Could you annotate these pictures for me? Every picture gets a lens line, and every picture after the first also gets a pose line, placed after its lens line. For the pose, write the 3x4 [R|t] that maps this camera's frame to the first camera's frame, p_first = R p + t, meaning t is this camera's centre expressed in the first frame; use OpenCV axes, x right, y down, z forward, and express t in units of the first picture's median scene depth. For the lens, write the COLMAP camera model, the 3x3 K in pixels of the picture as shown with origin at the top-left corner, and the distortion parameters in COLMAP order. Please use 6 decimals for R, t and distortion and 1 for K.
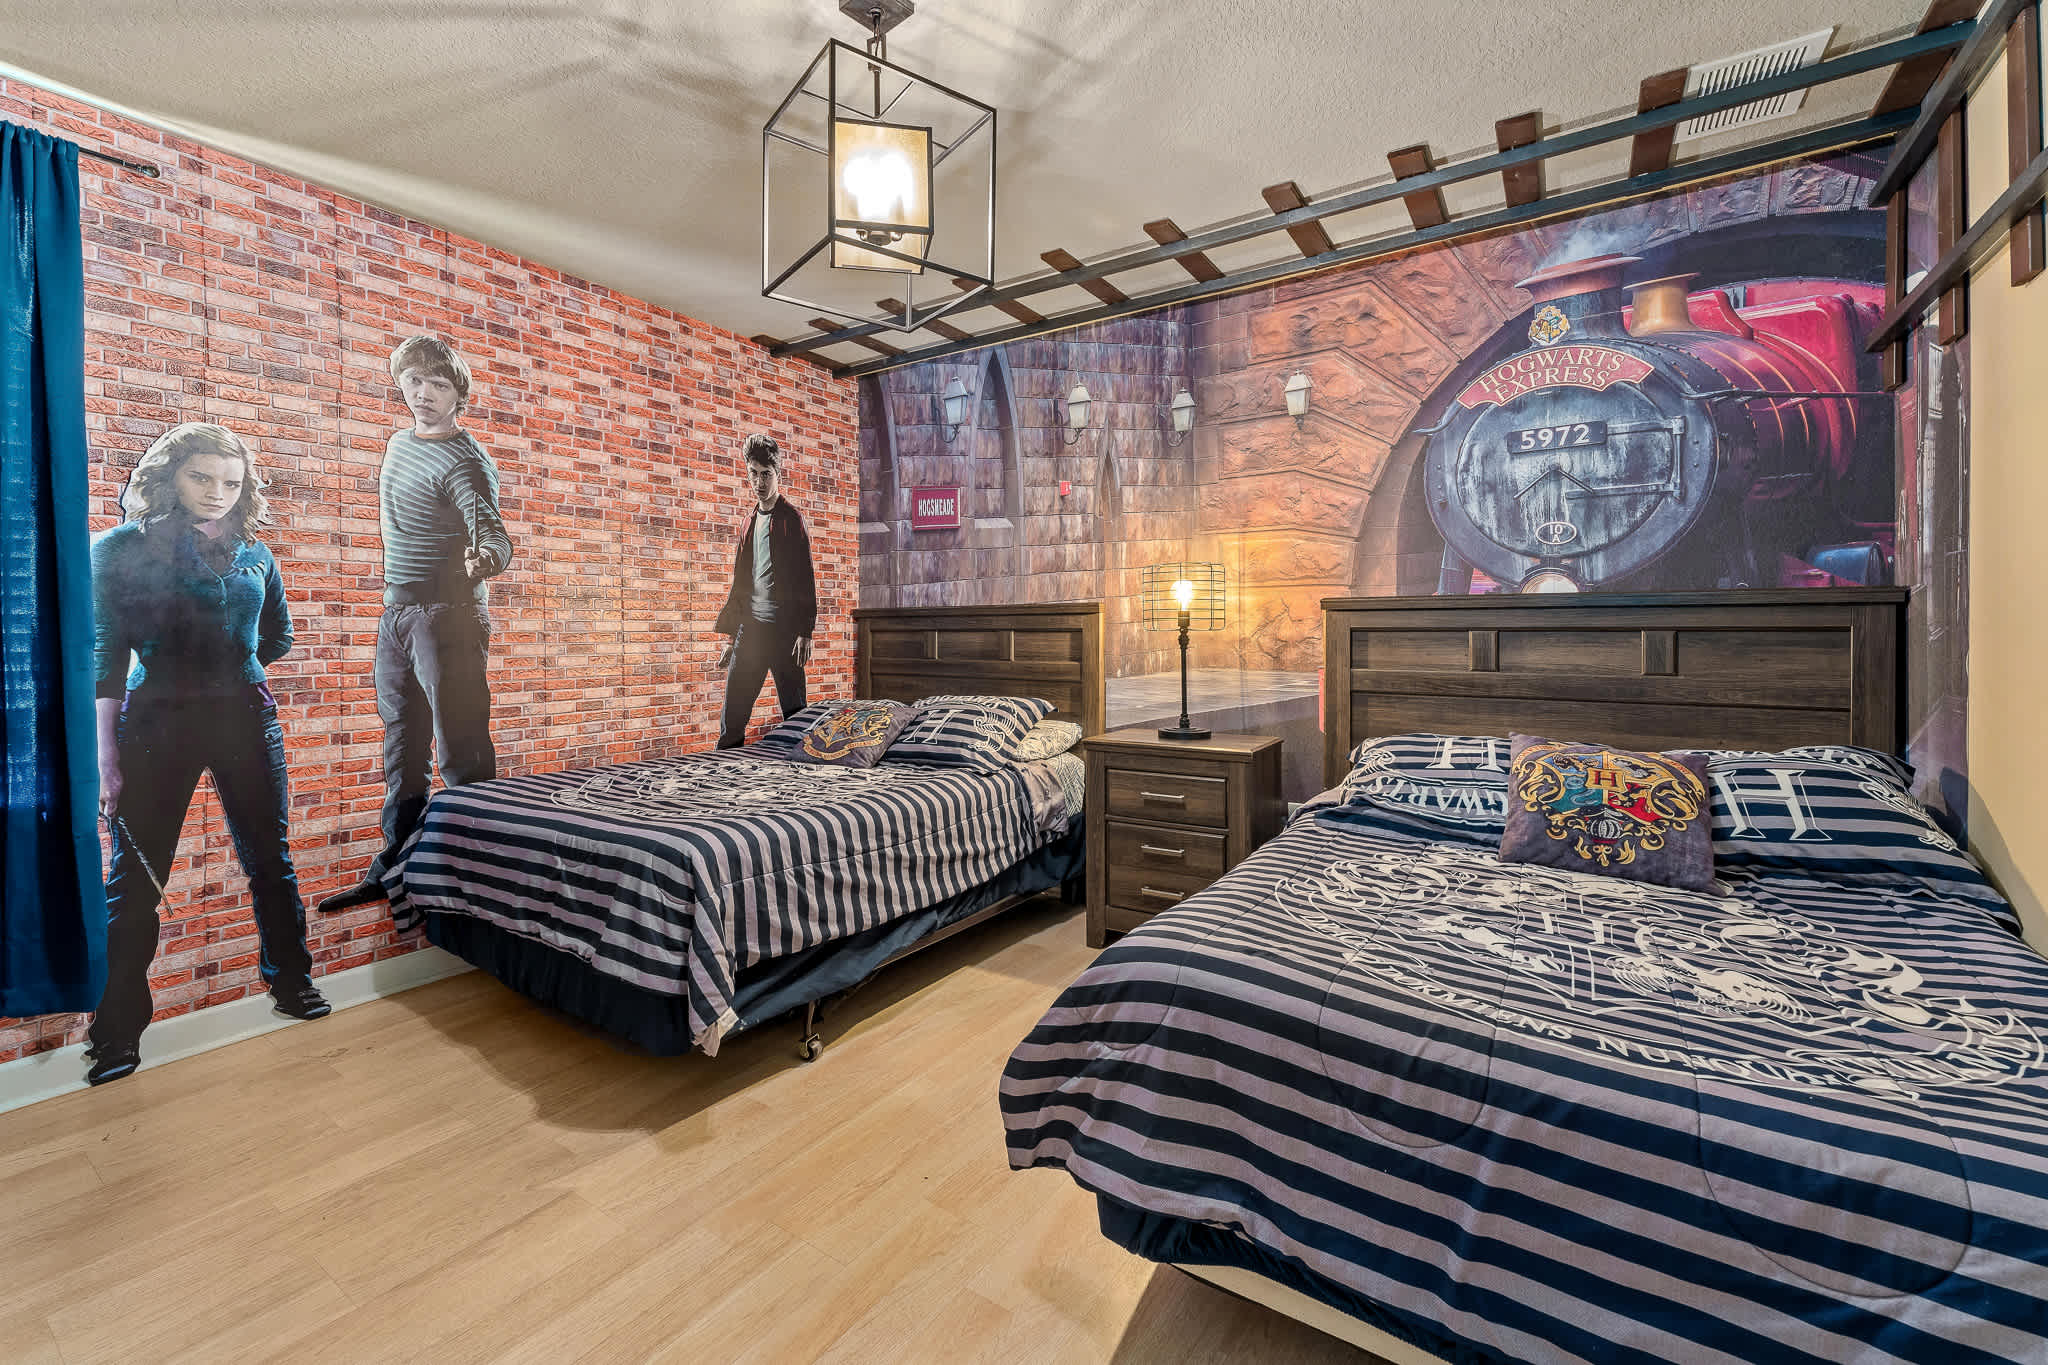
lens RADIAL K [[829.4, 0, 962.5], [0, 829.4, 583.8], [0, 0, 1]] dist [-0.000164, 0.000327]
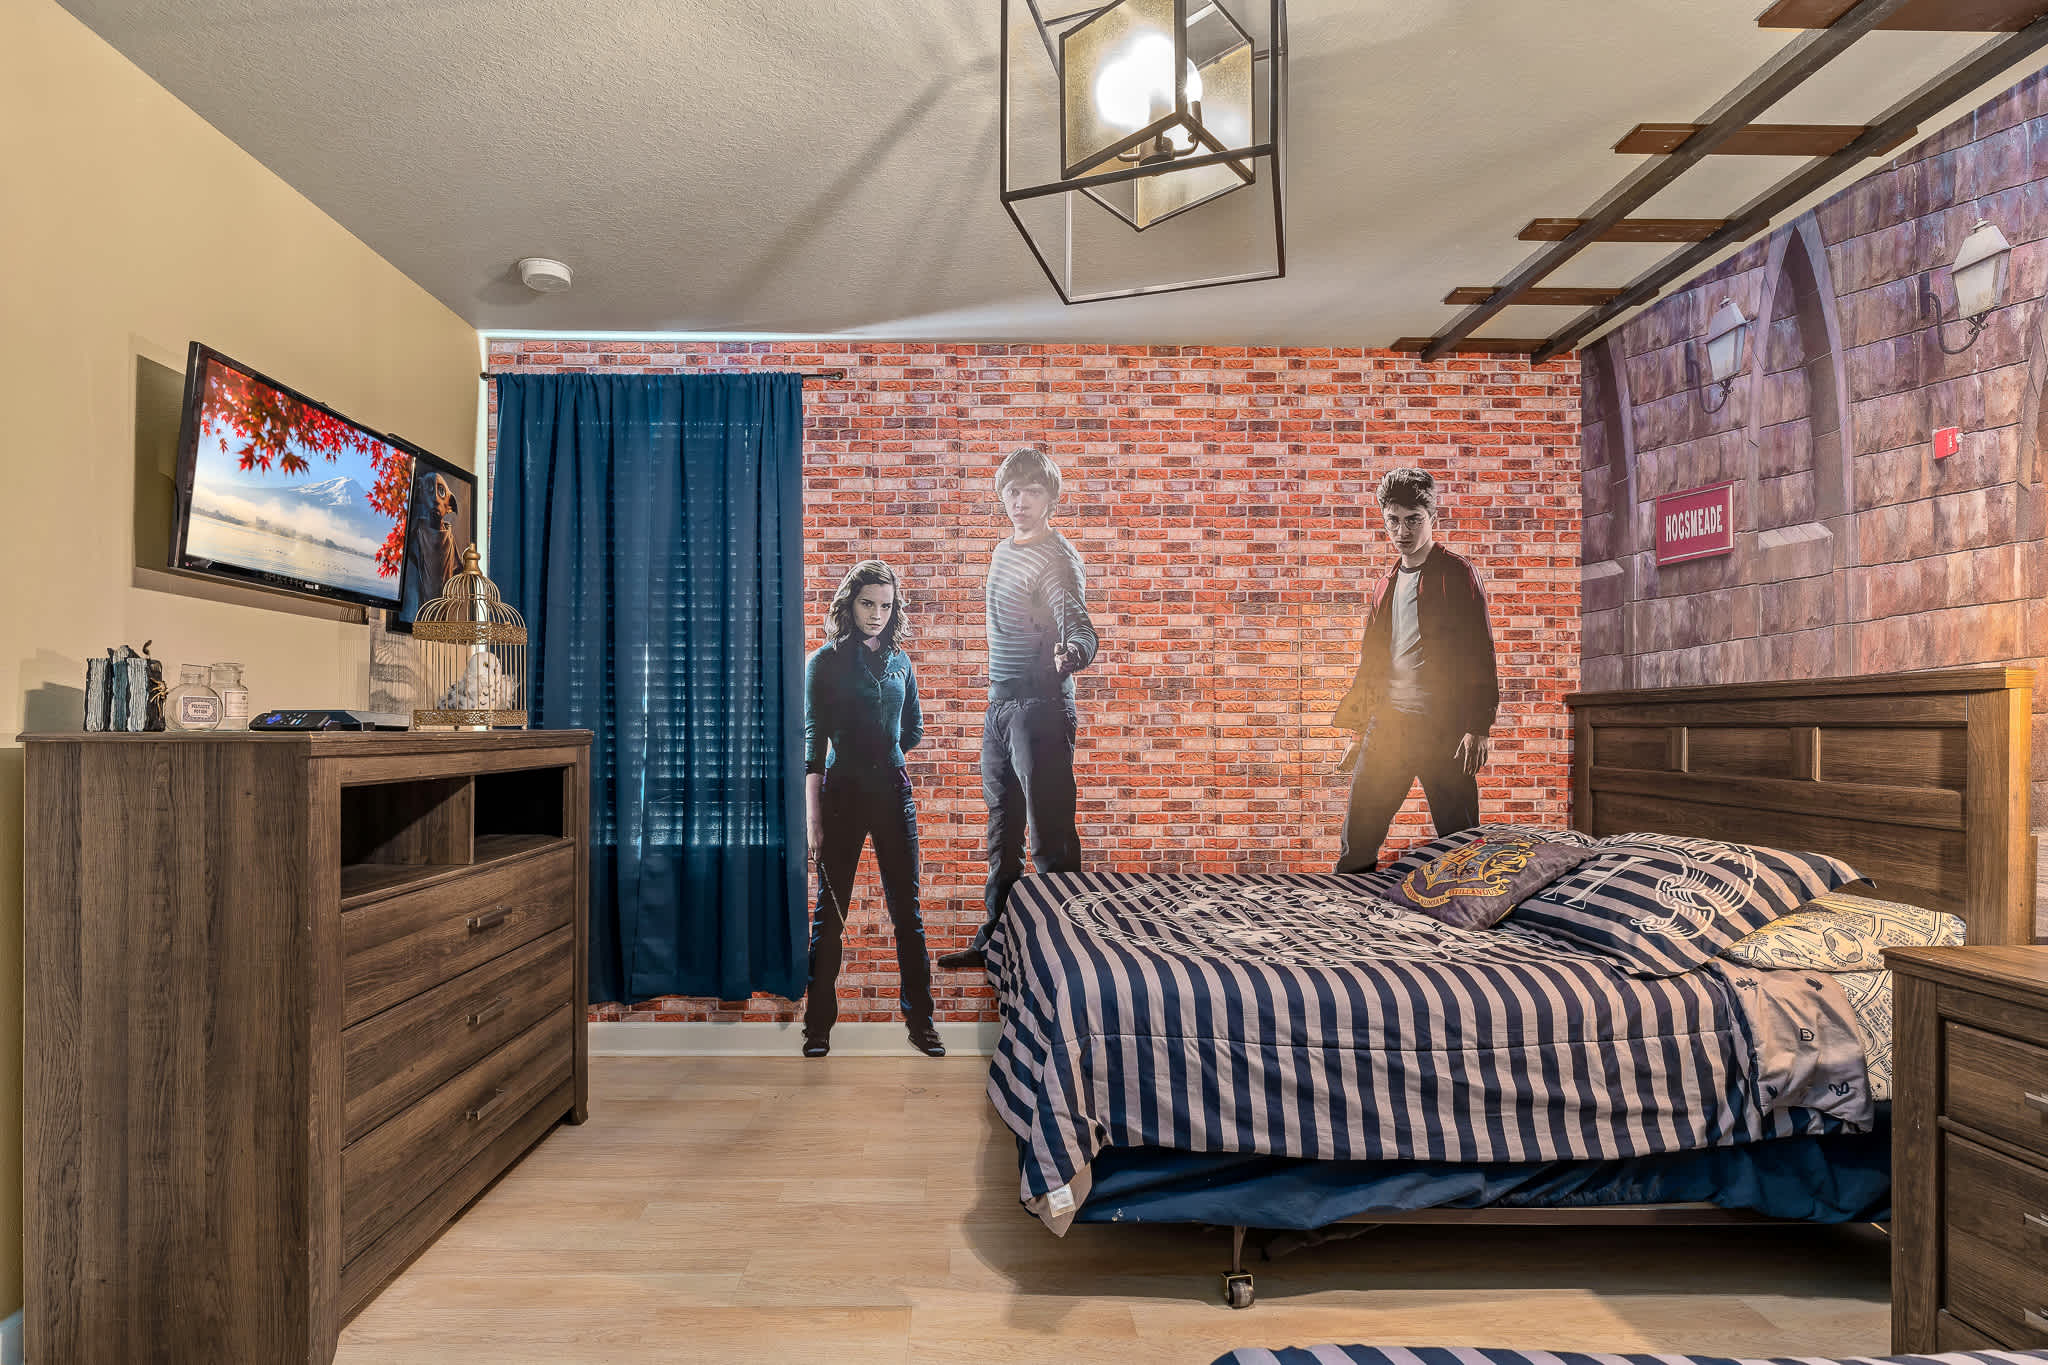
lens RADIAL K [[905.1, 0, 1004.3], [0, 905.1, 683.6], [0, 0, 1]] dist [-0.003055, 0.000720]
pose [[0.610132, -0.033461, -0.791593, 0.263481], [0.042978, 0.999035, -0.009103, 0.014081], [0.791133, -0.028467, 0.610981, 0.273299]]
